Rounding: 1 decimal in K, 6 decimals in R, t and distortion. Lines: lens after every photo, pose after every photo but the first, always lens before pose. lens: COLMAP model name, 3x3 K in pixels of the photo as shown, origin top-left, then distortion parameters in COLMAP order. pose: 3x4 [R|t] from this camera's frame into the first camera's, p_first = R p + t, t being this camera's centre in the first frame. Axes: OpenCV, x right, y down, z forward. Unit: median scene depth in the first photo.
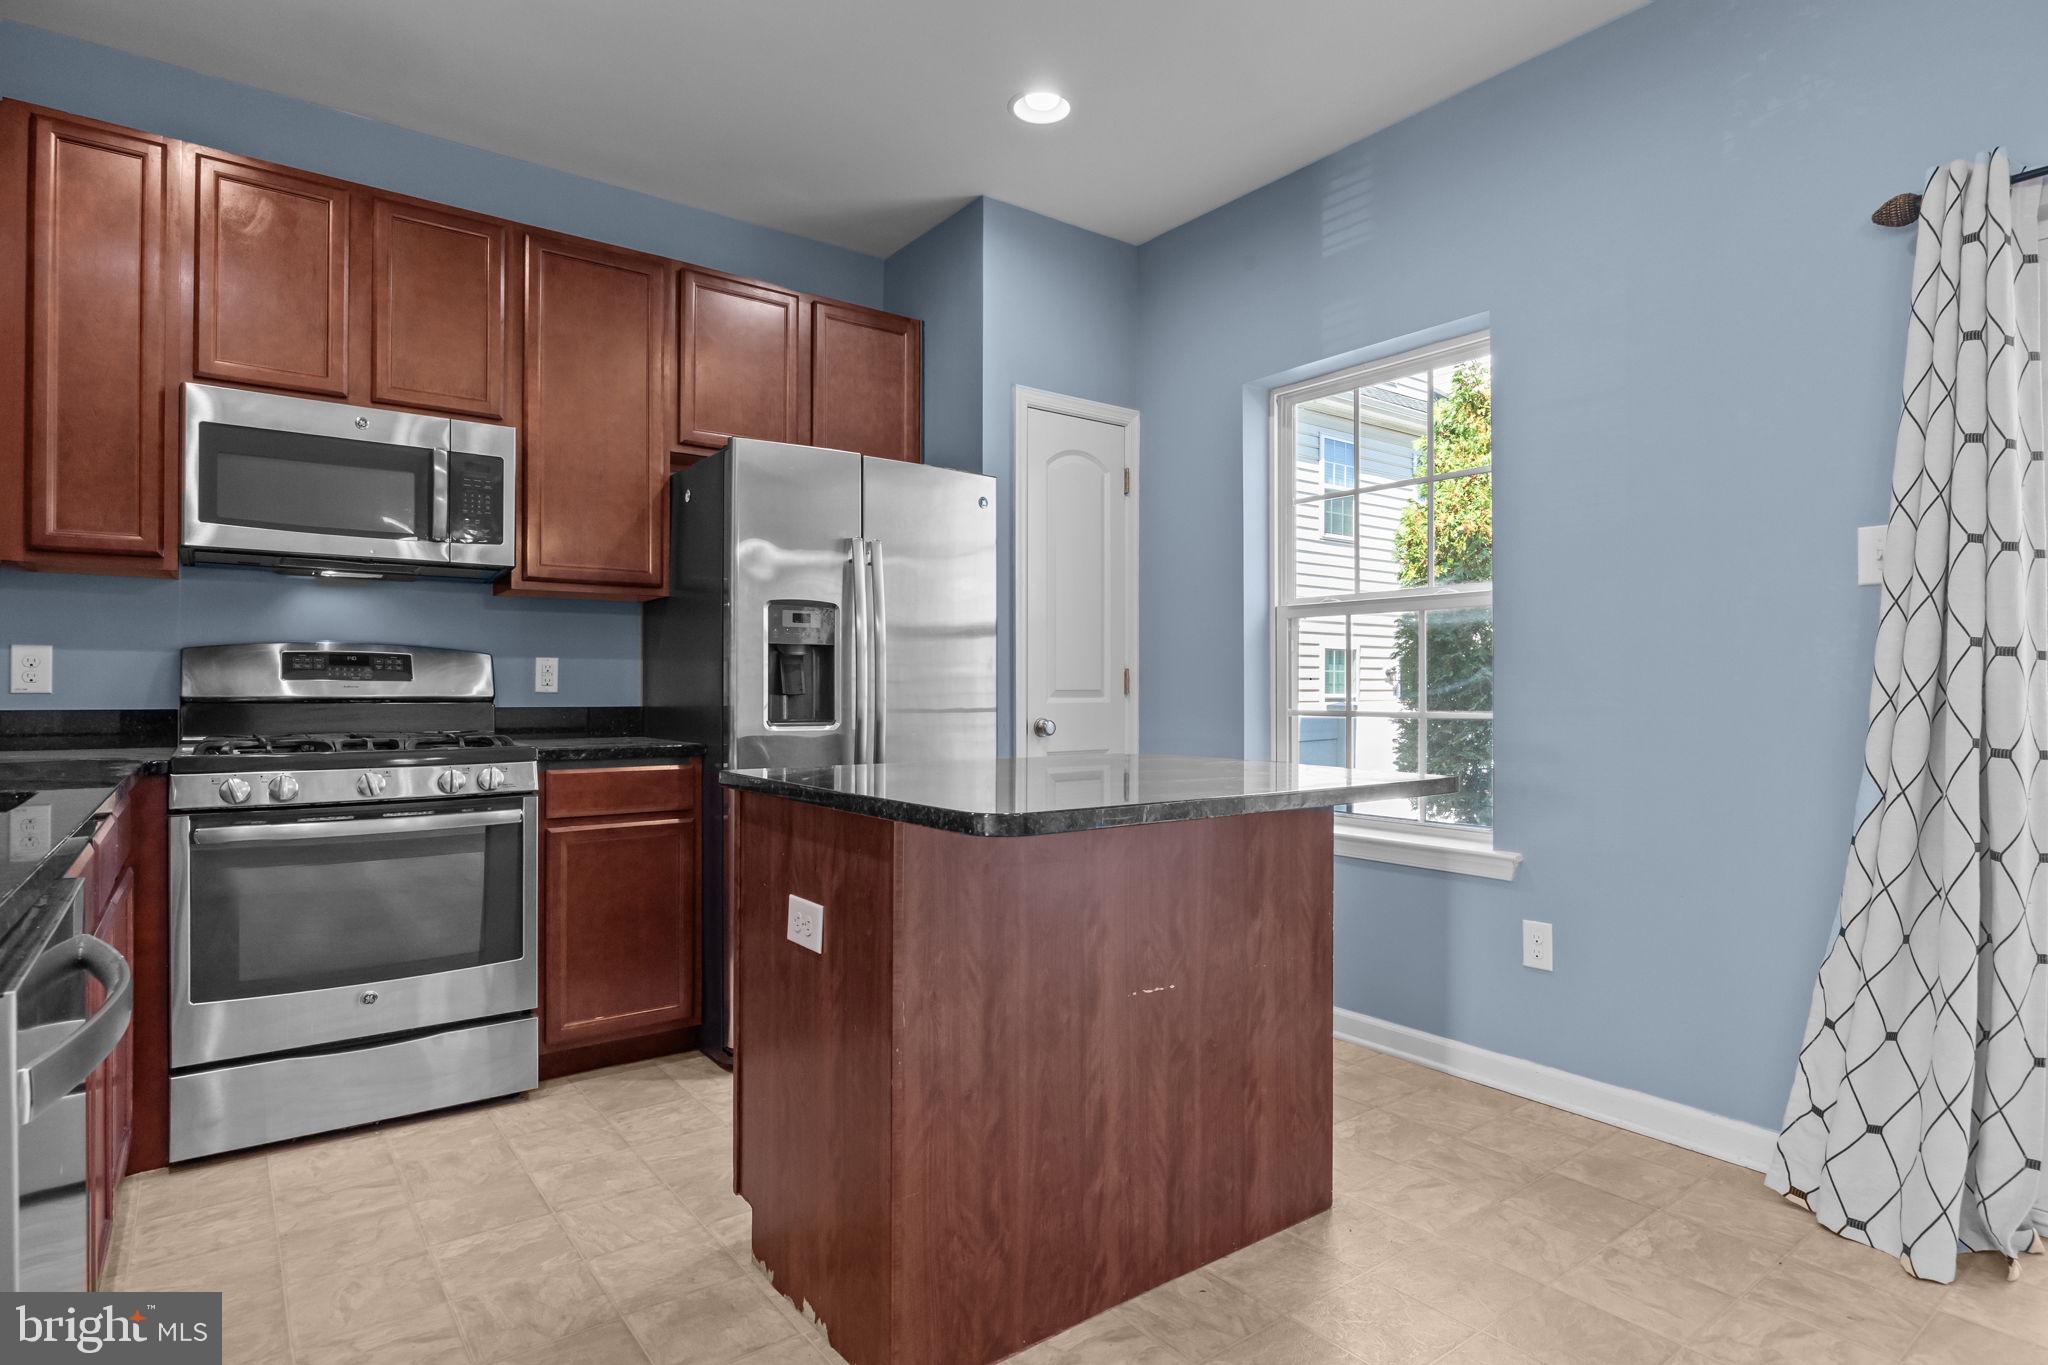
lens RADIAL K [[1073.3, 0, 1024.0], [0, 1073.3, 682.5], [0, 0, 1]] dist [-0.008030, -0.000215]
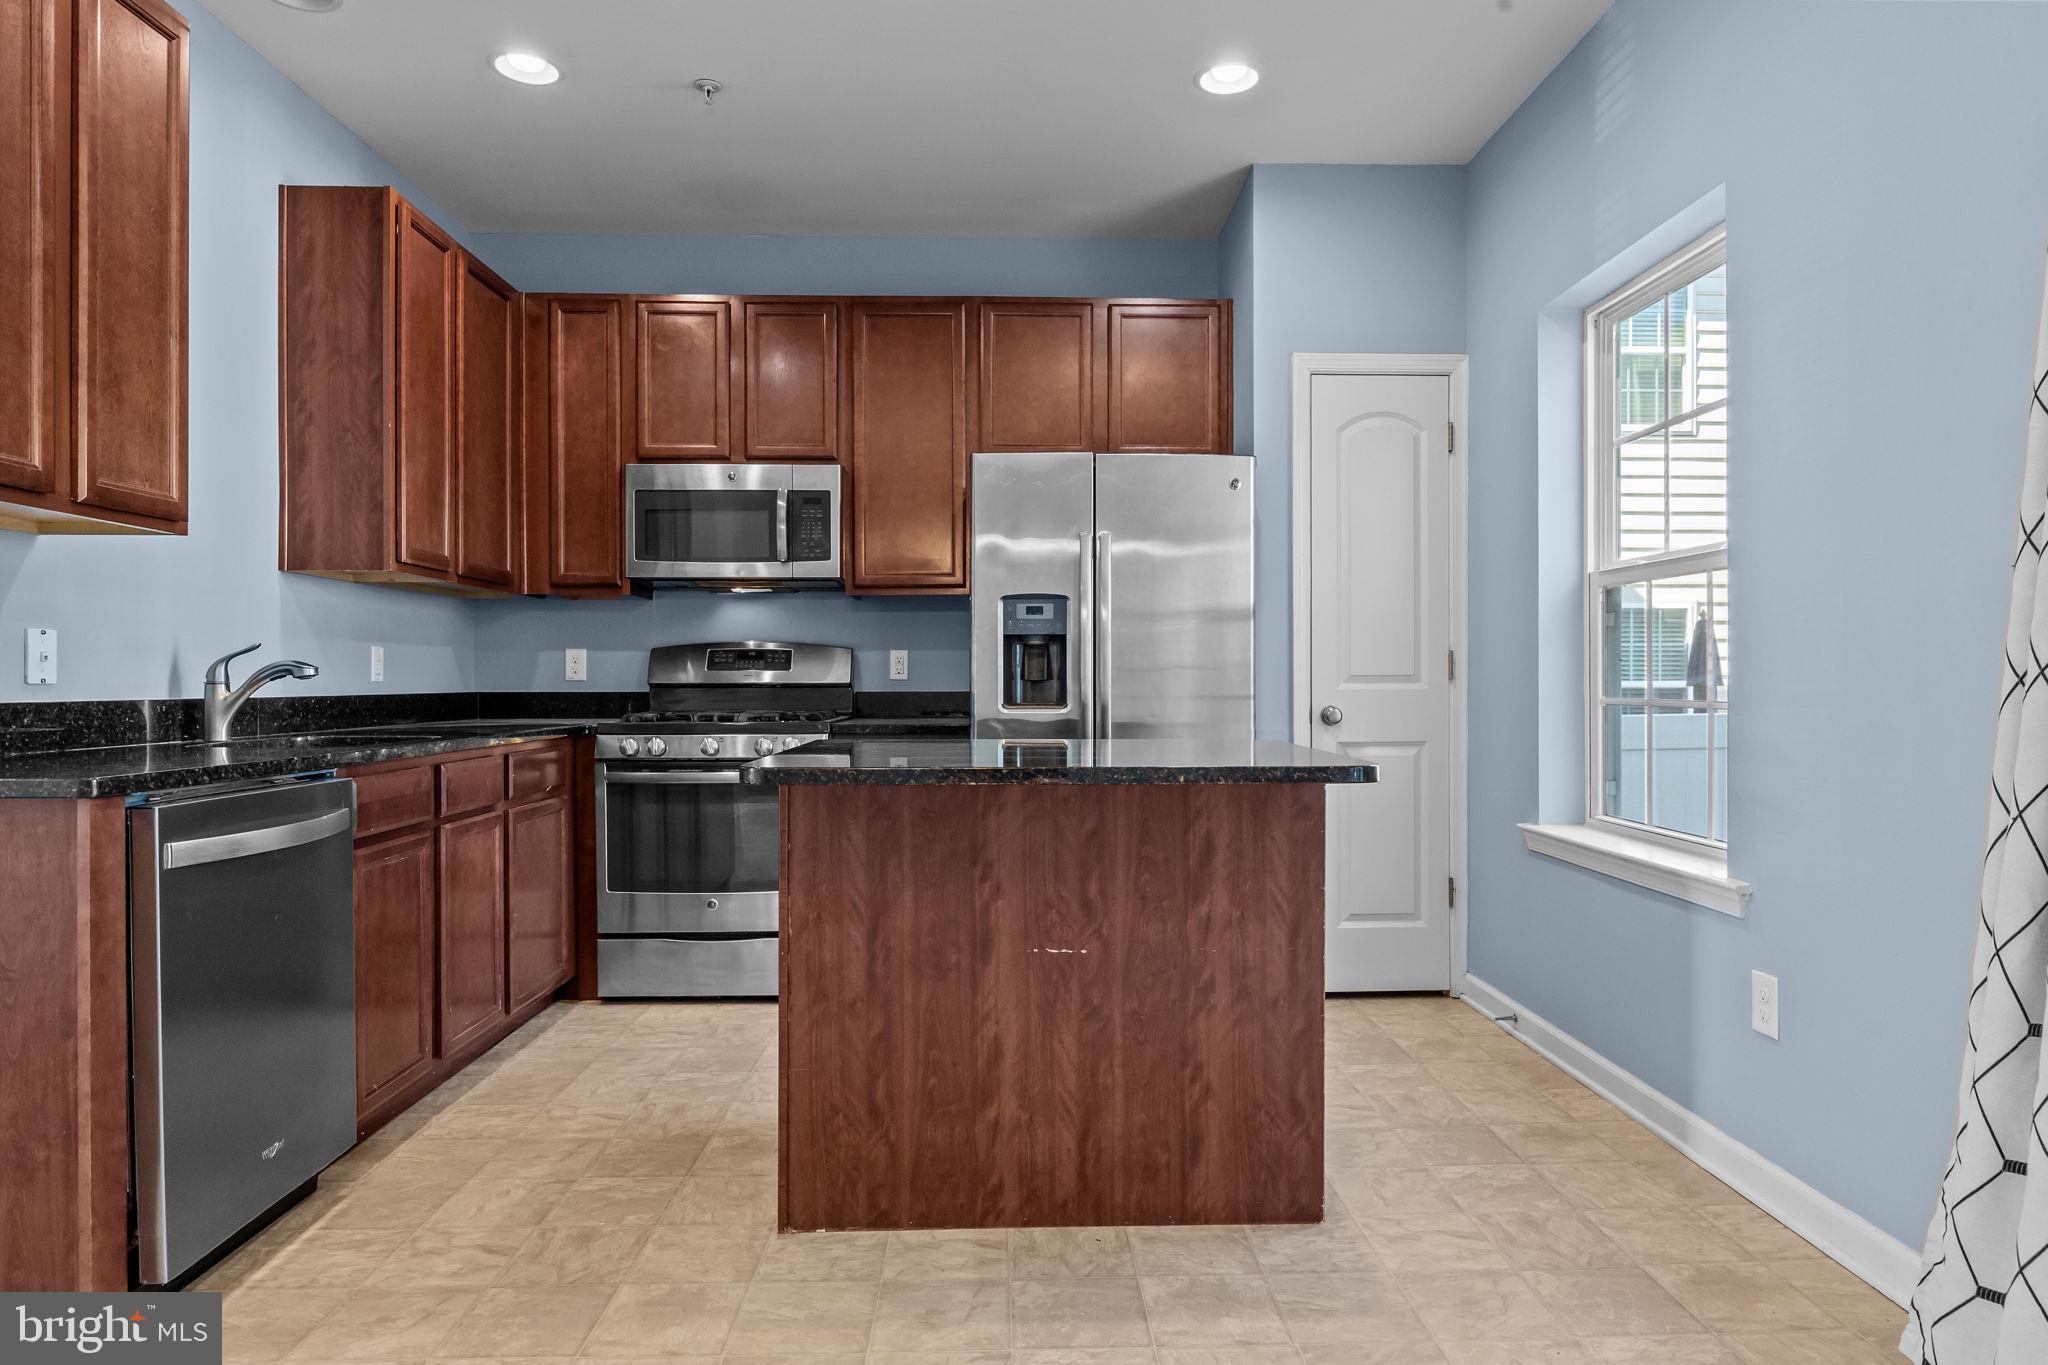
lens RADIAL K [[1178.4, 0, 1025.7], [0, 1178.4, 689.6], [0, 0, 1]] dist [-0.002974, -0.000542]
pose [[0.816678, 0.001820, -0.577091, 0.587671], [0.007529, 0.999876, 0.013808, 0.005126], [0.577044, -0.015622, 0.816563, 0.011177]]
